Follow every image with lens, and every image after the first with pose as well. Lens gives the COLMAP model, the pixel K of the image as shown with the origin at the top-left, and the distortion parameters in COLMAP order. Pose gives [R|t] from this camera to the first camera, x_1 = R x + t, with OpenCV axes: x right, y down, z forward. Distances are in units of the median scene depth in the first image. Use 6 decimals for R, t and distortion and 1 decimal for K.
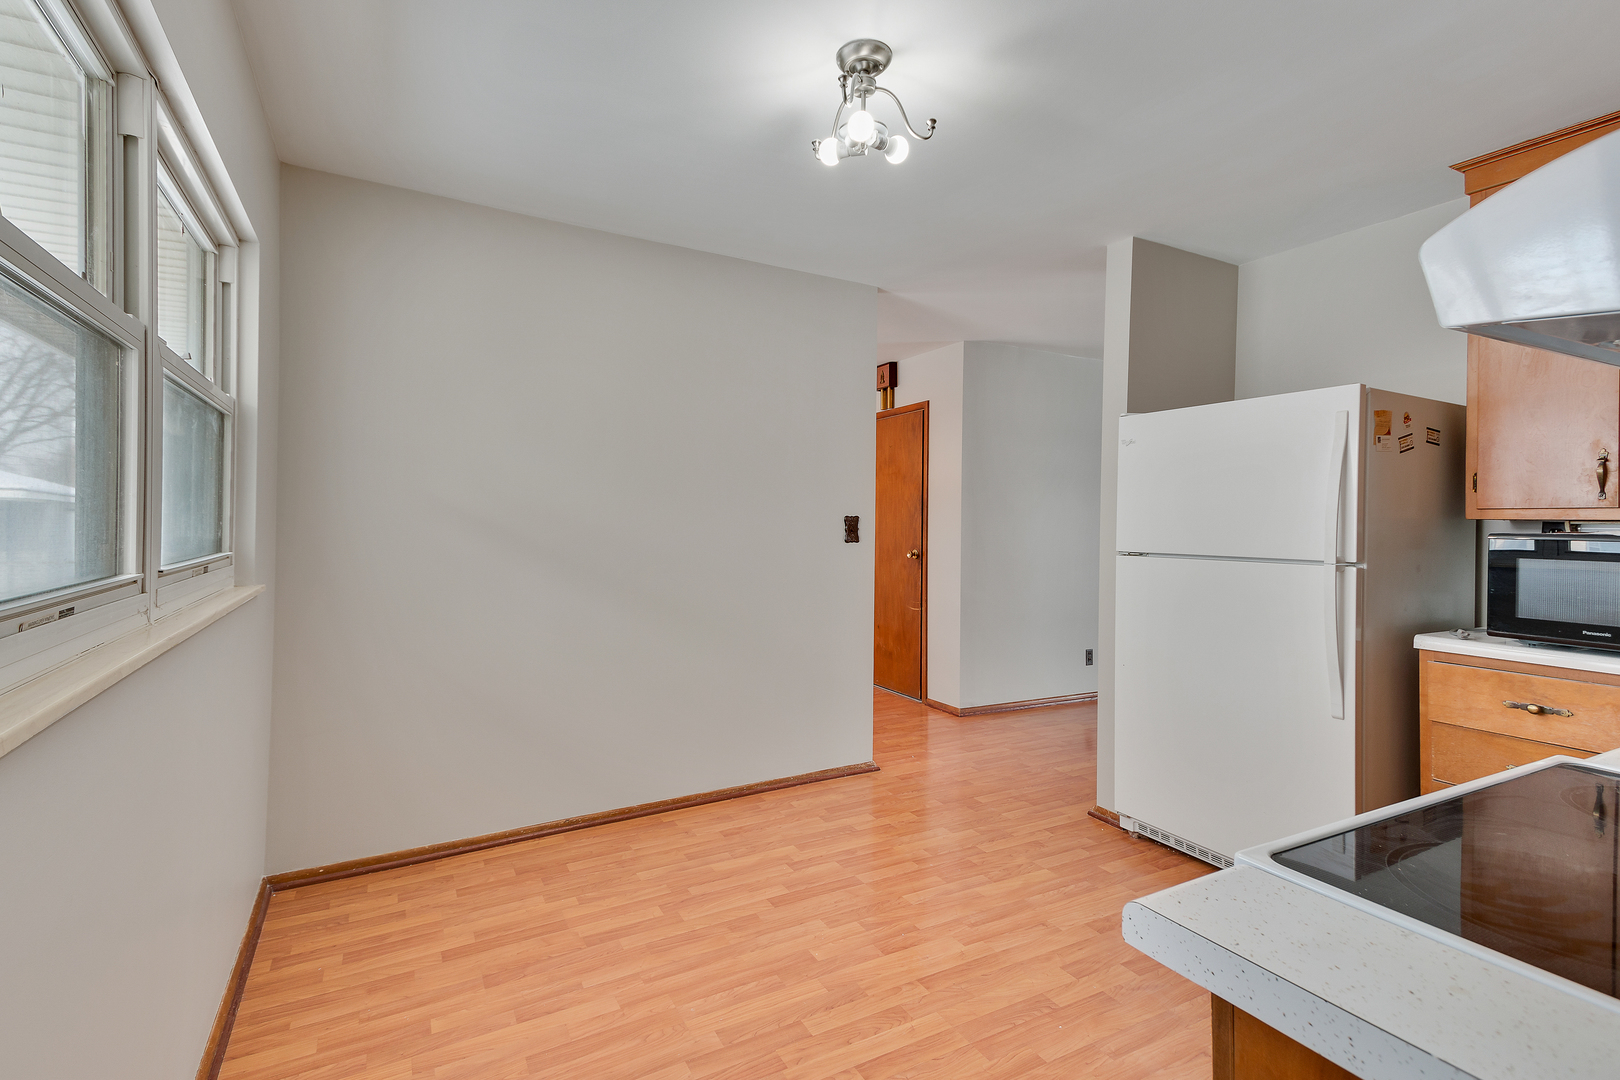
lens RADIAL K [[742.6, 0, 778.8], [0, 742.6, 530.7], [0, 0, 1]] dist [-0.001102, -0.000923]
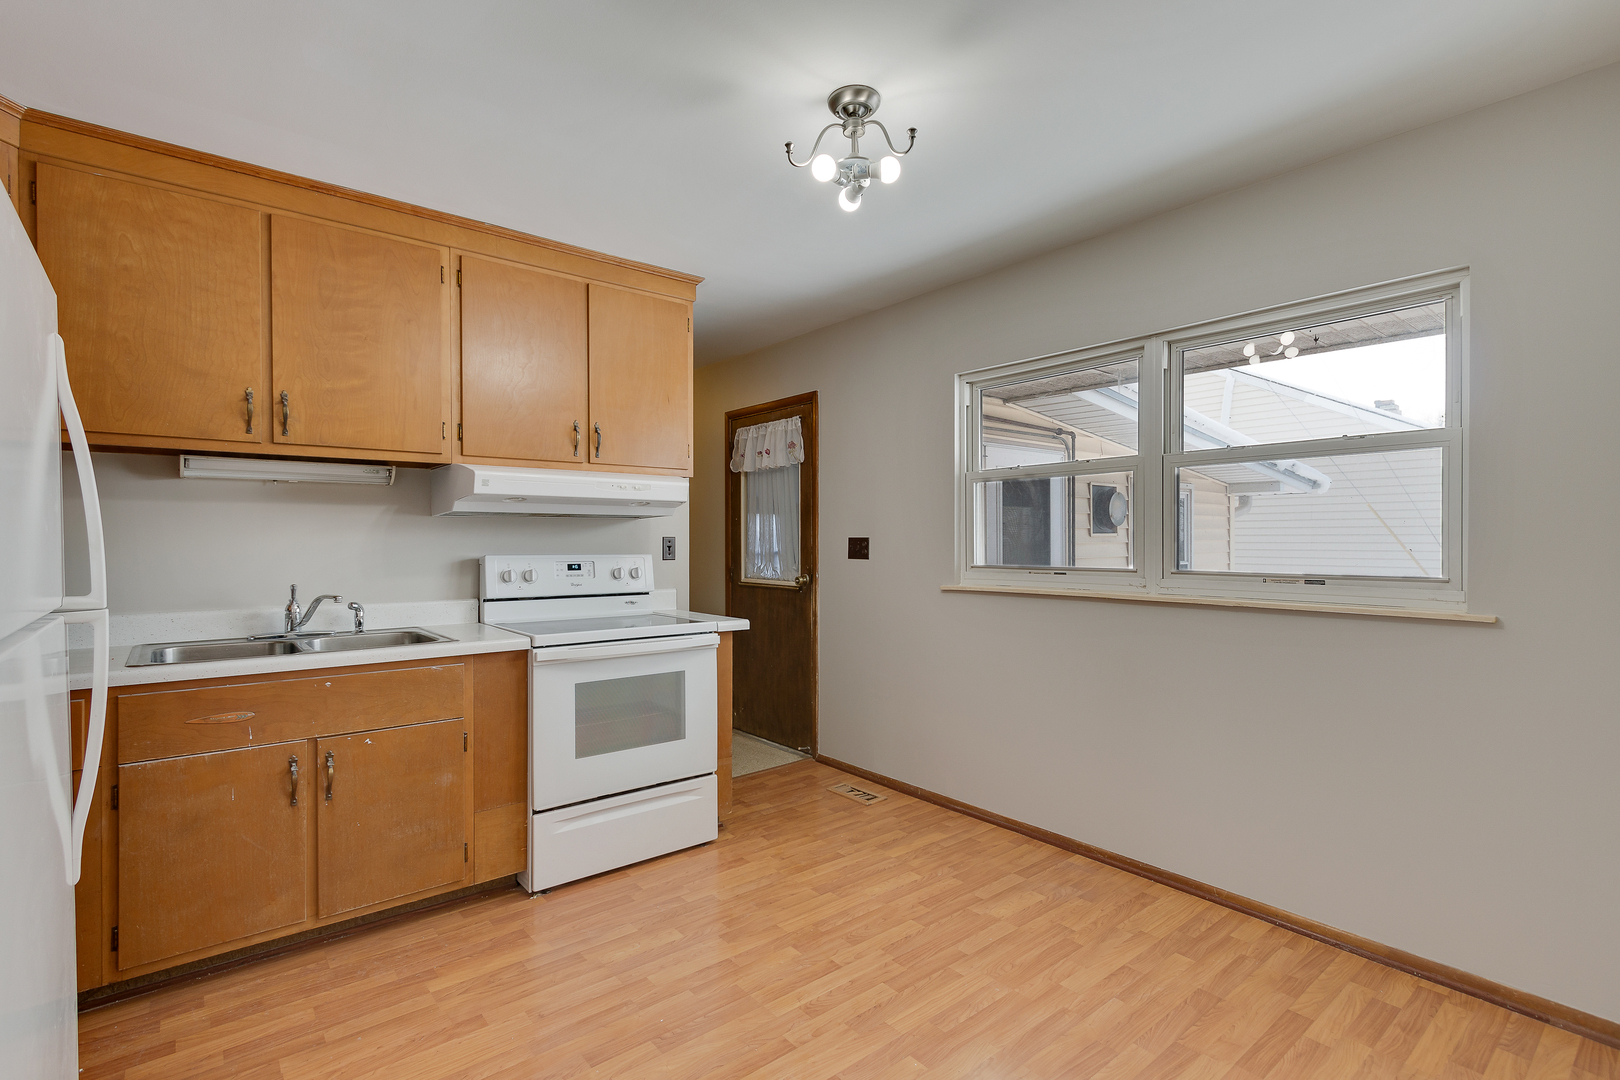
lens RADIAL K [[742.6, 0, 803.8], [0, 742.6, 544.2], [0, 0, 1]] dist [-0.001102, -0.000923]
pose [[-0.978559, -0.005836, -0.205885, 0.379700], [-0.008559, 0.999887, 0.012337, -0.020329], [0.205789, 0.013834, -0.978499, 1.943882]]
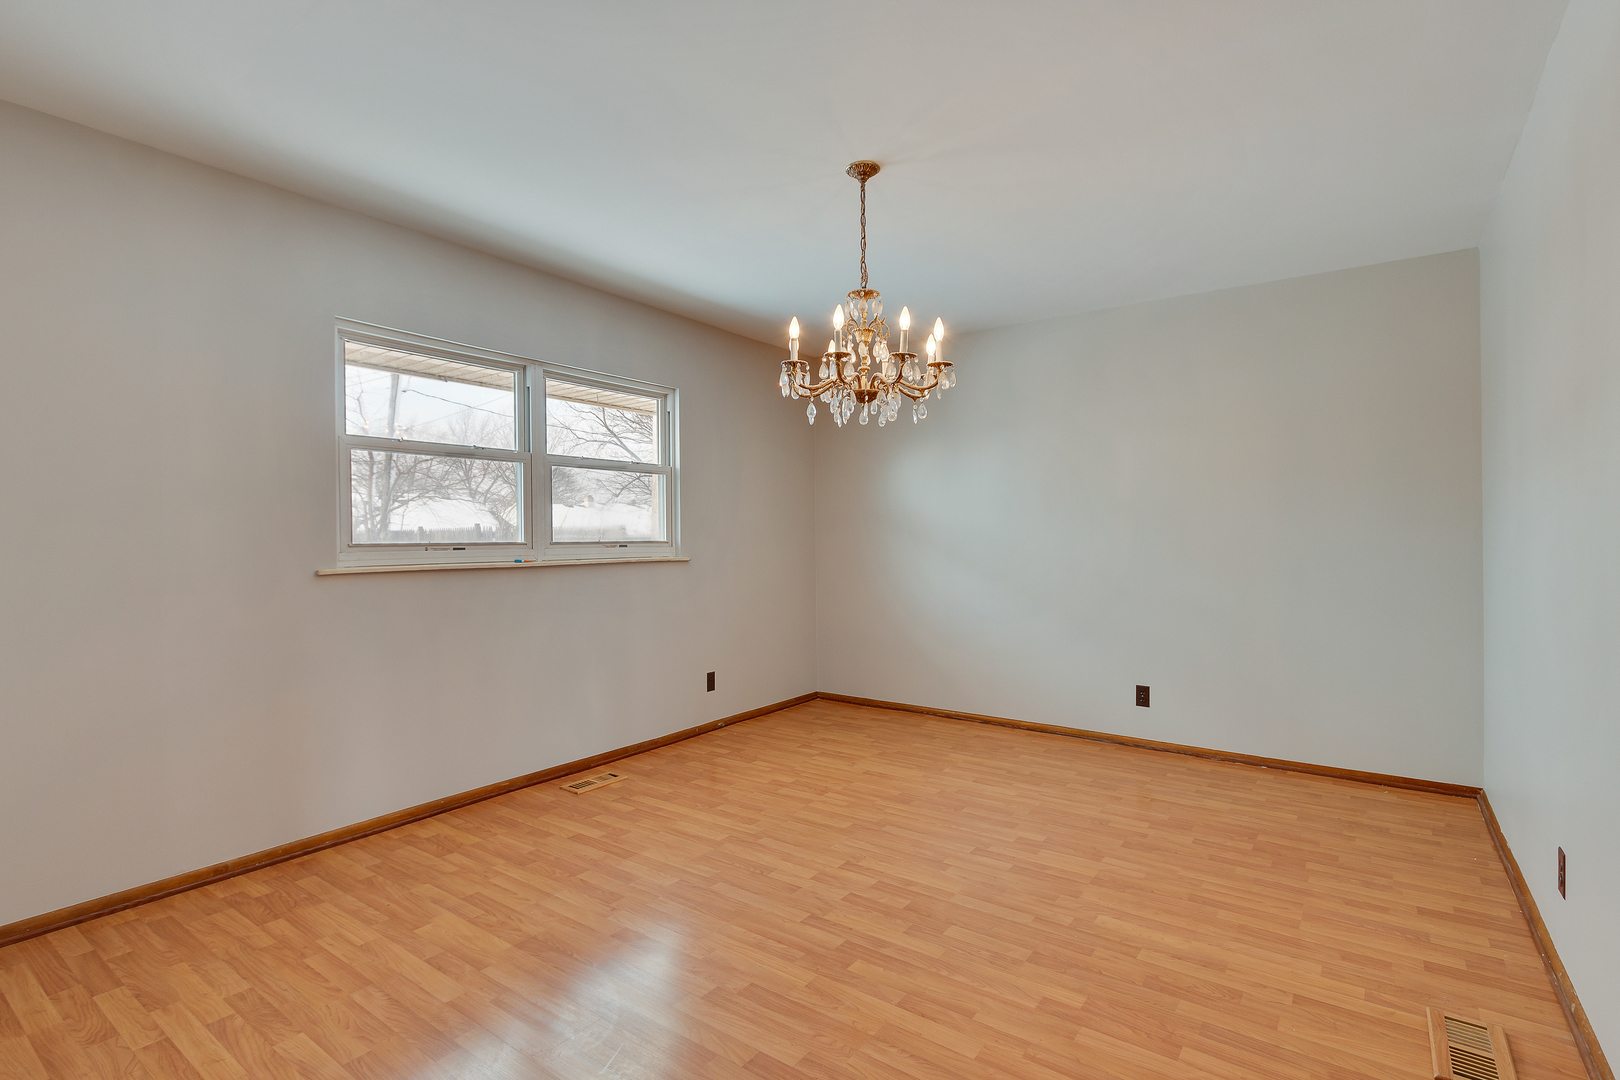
lens RADIAL K [[742.6, 0, 808.5], [0, 742.6, 540.3], [0, 0, 1]] dist [-0.001102, -0.000923]
pose [[0.444350, -0.010347, -0.895794, 1.725324], [0.001808, 0.999942, -0.010653, 0.089393], [0.895852, 0.003114, 0.444342, -0.108775]]
